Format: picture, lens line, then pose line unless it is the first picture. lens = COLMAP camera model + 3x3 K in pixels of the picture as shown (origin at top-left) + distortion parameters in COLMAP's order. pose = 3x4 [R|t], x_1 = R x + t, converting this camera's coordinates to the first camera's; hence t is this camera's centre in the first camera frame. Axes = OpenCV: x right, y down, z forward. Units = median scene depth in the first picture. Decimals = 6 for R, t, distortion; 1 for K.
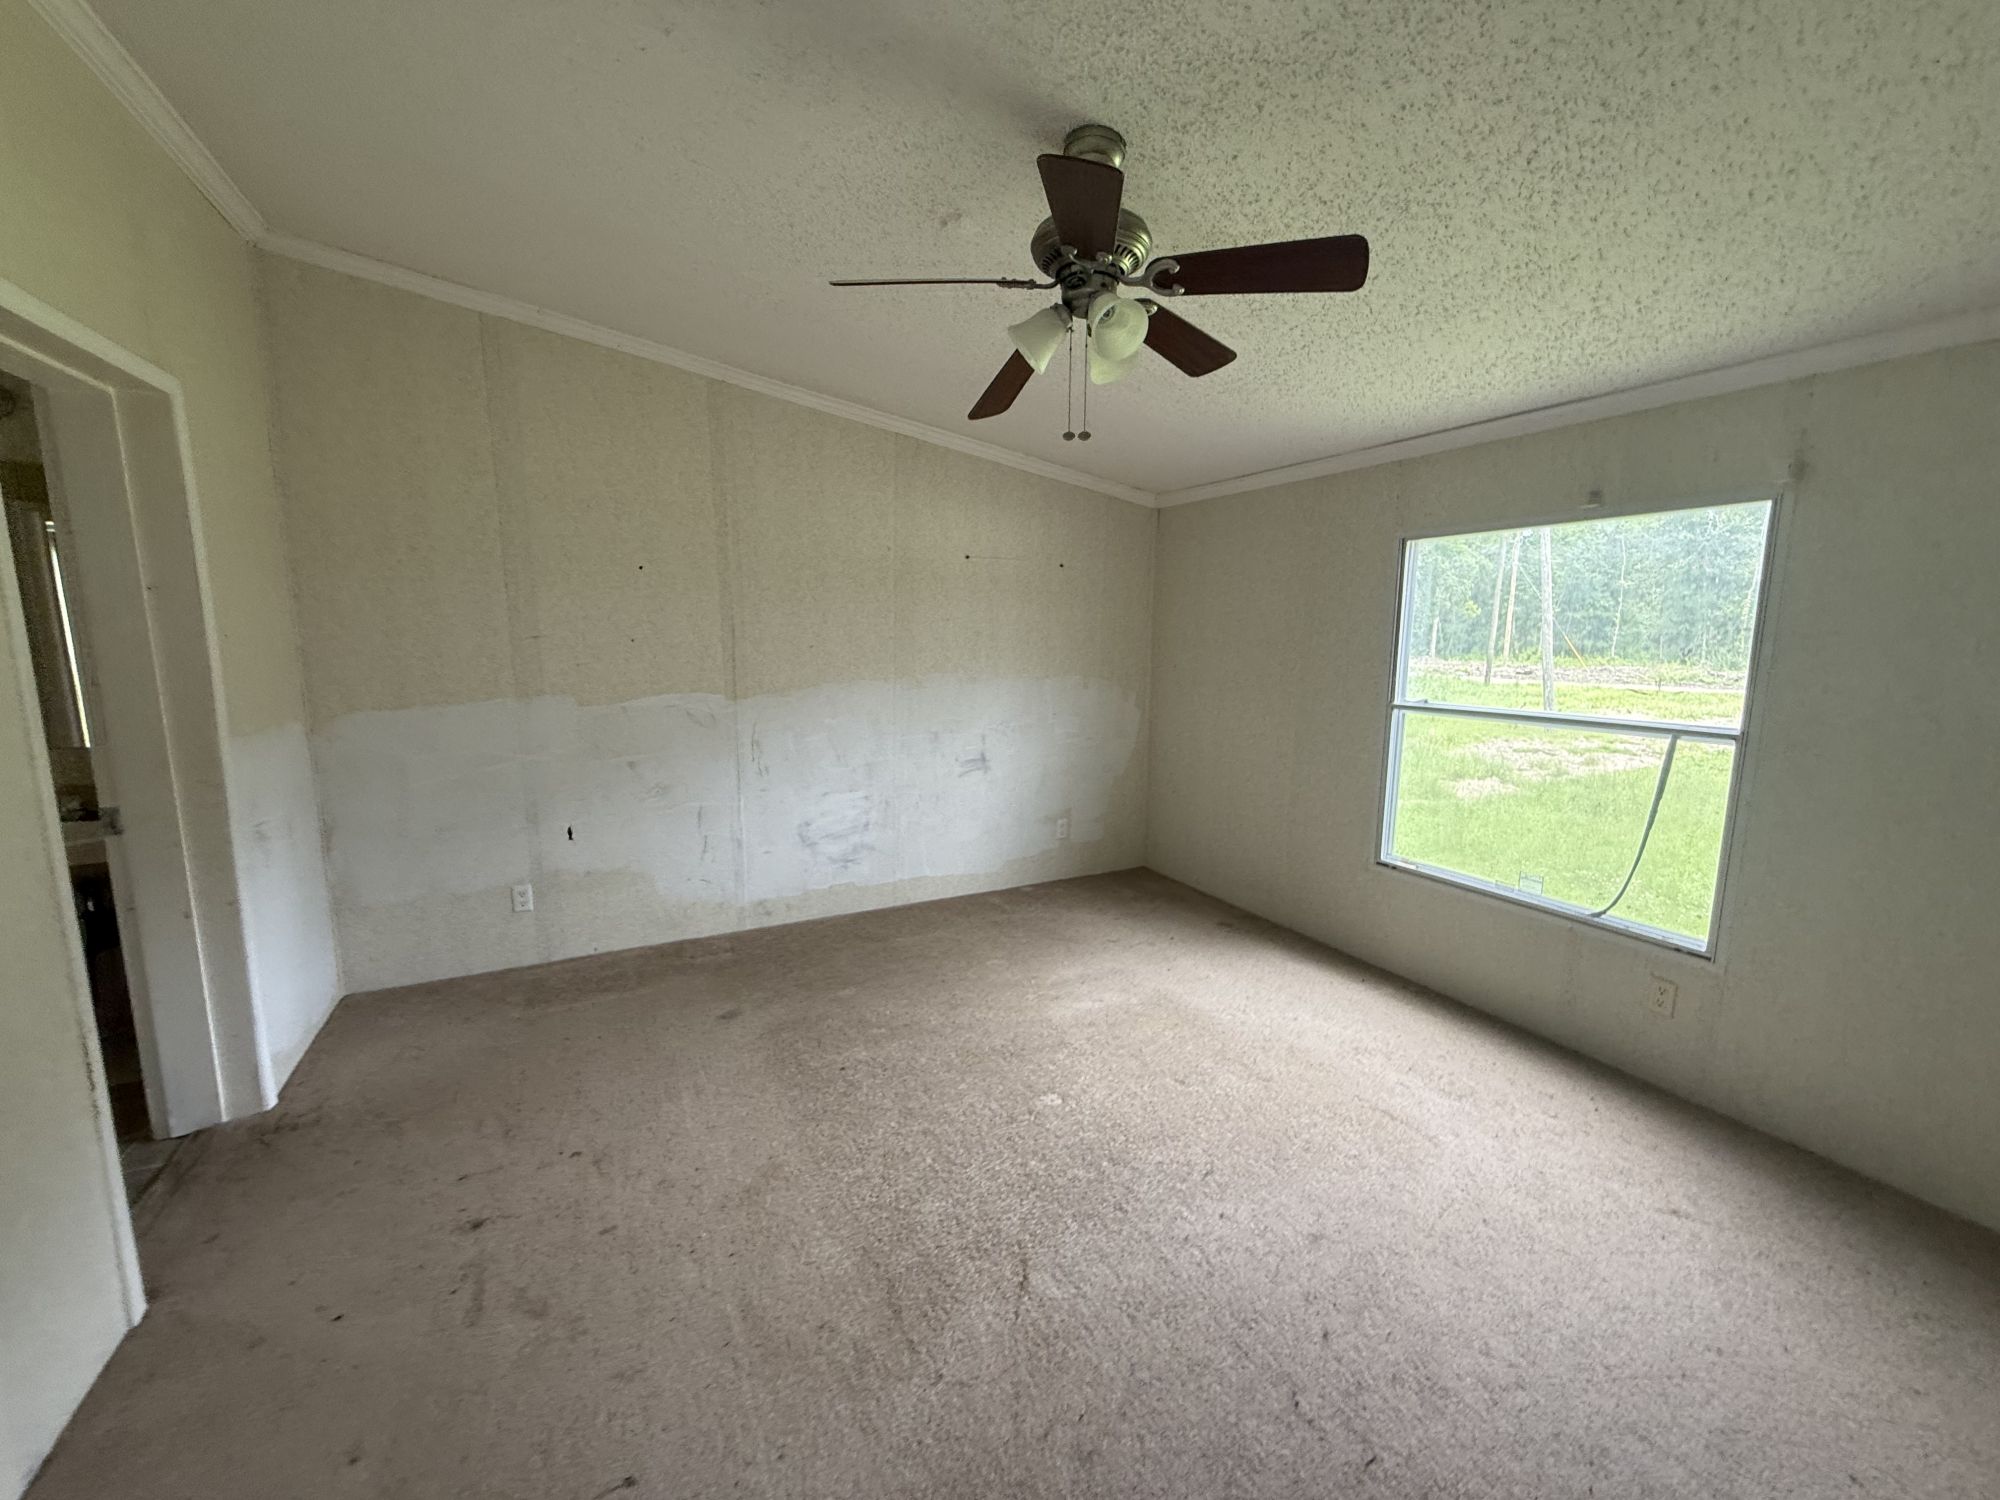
lens RADIAL K [[801.5, 0, 993.9], [0, 801.5, 746.1], [0, 0, 1]] dist [0.002498, -0.000617]
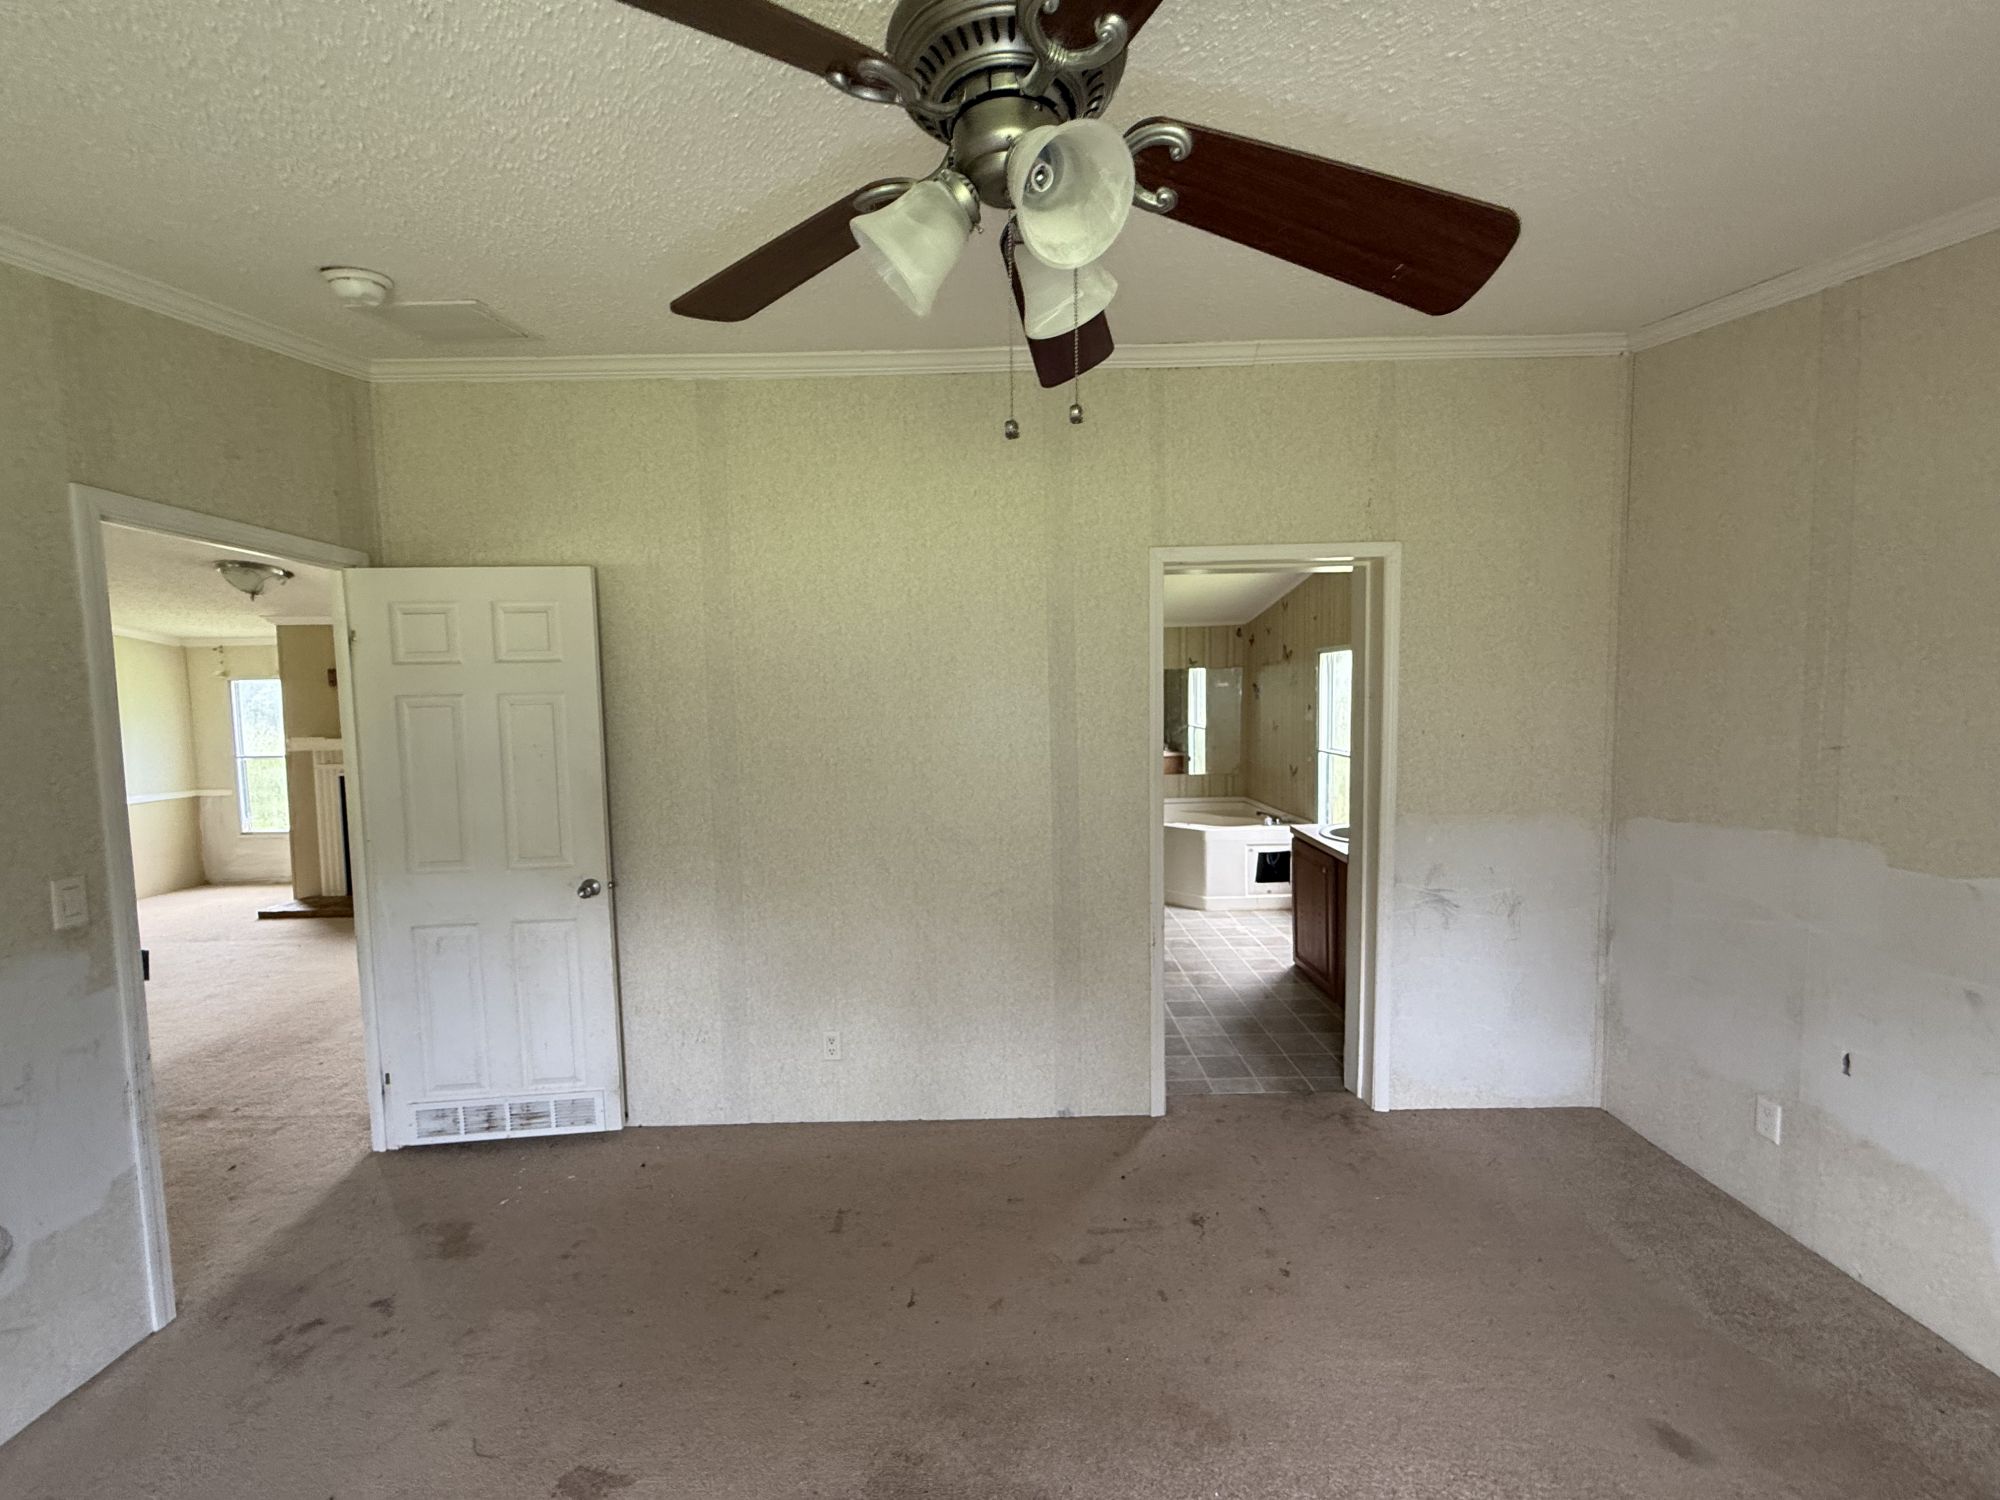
lens RADIAL K [[801.5, 0, 998.6], [0, 801.5, 753.8], [0, 0, 1]] dist [0.002498, -0.000617]
pose [[-0.441968, 0.062405, -0.894857, 0.313971], [-0.128617, 0.982861, 0.132066, -0.129570], [0.887762, 0.173463, -0.426367, 0.672108]]
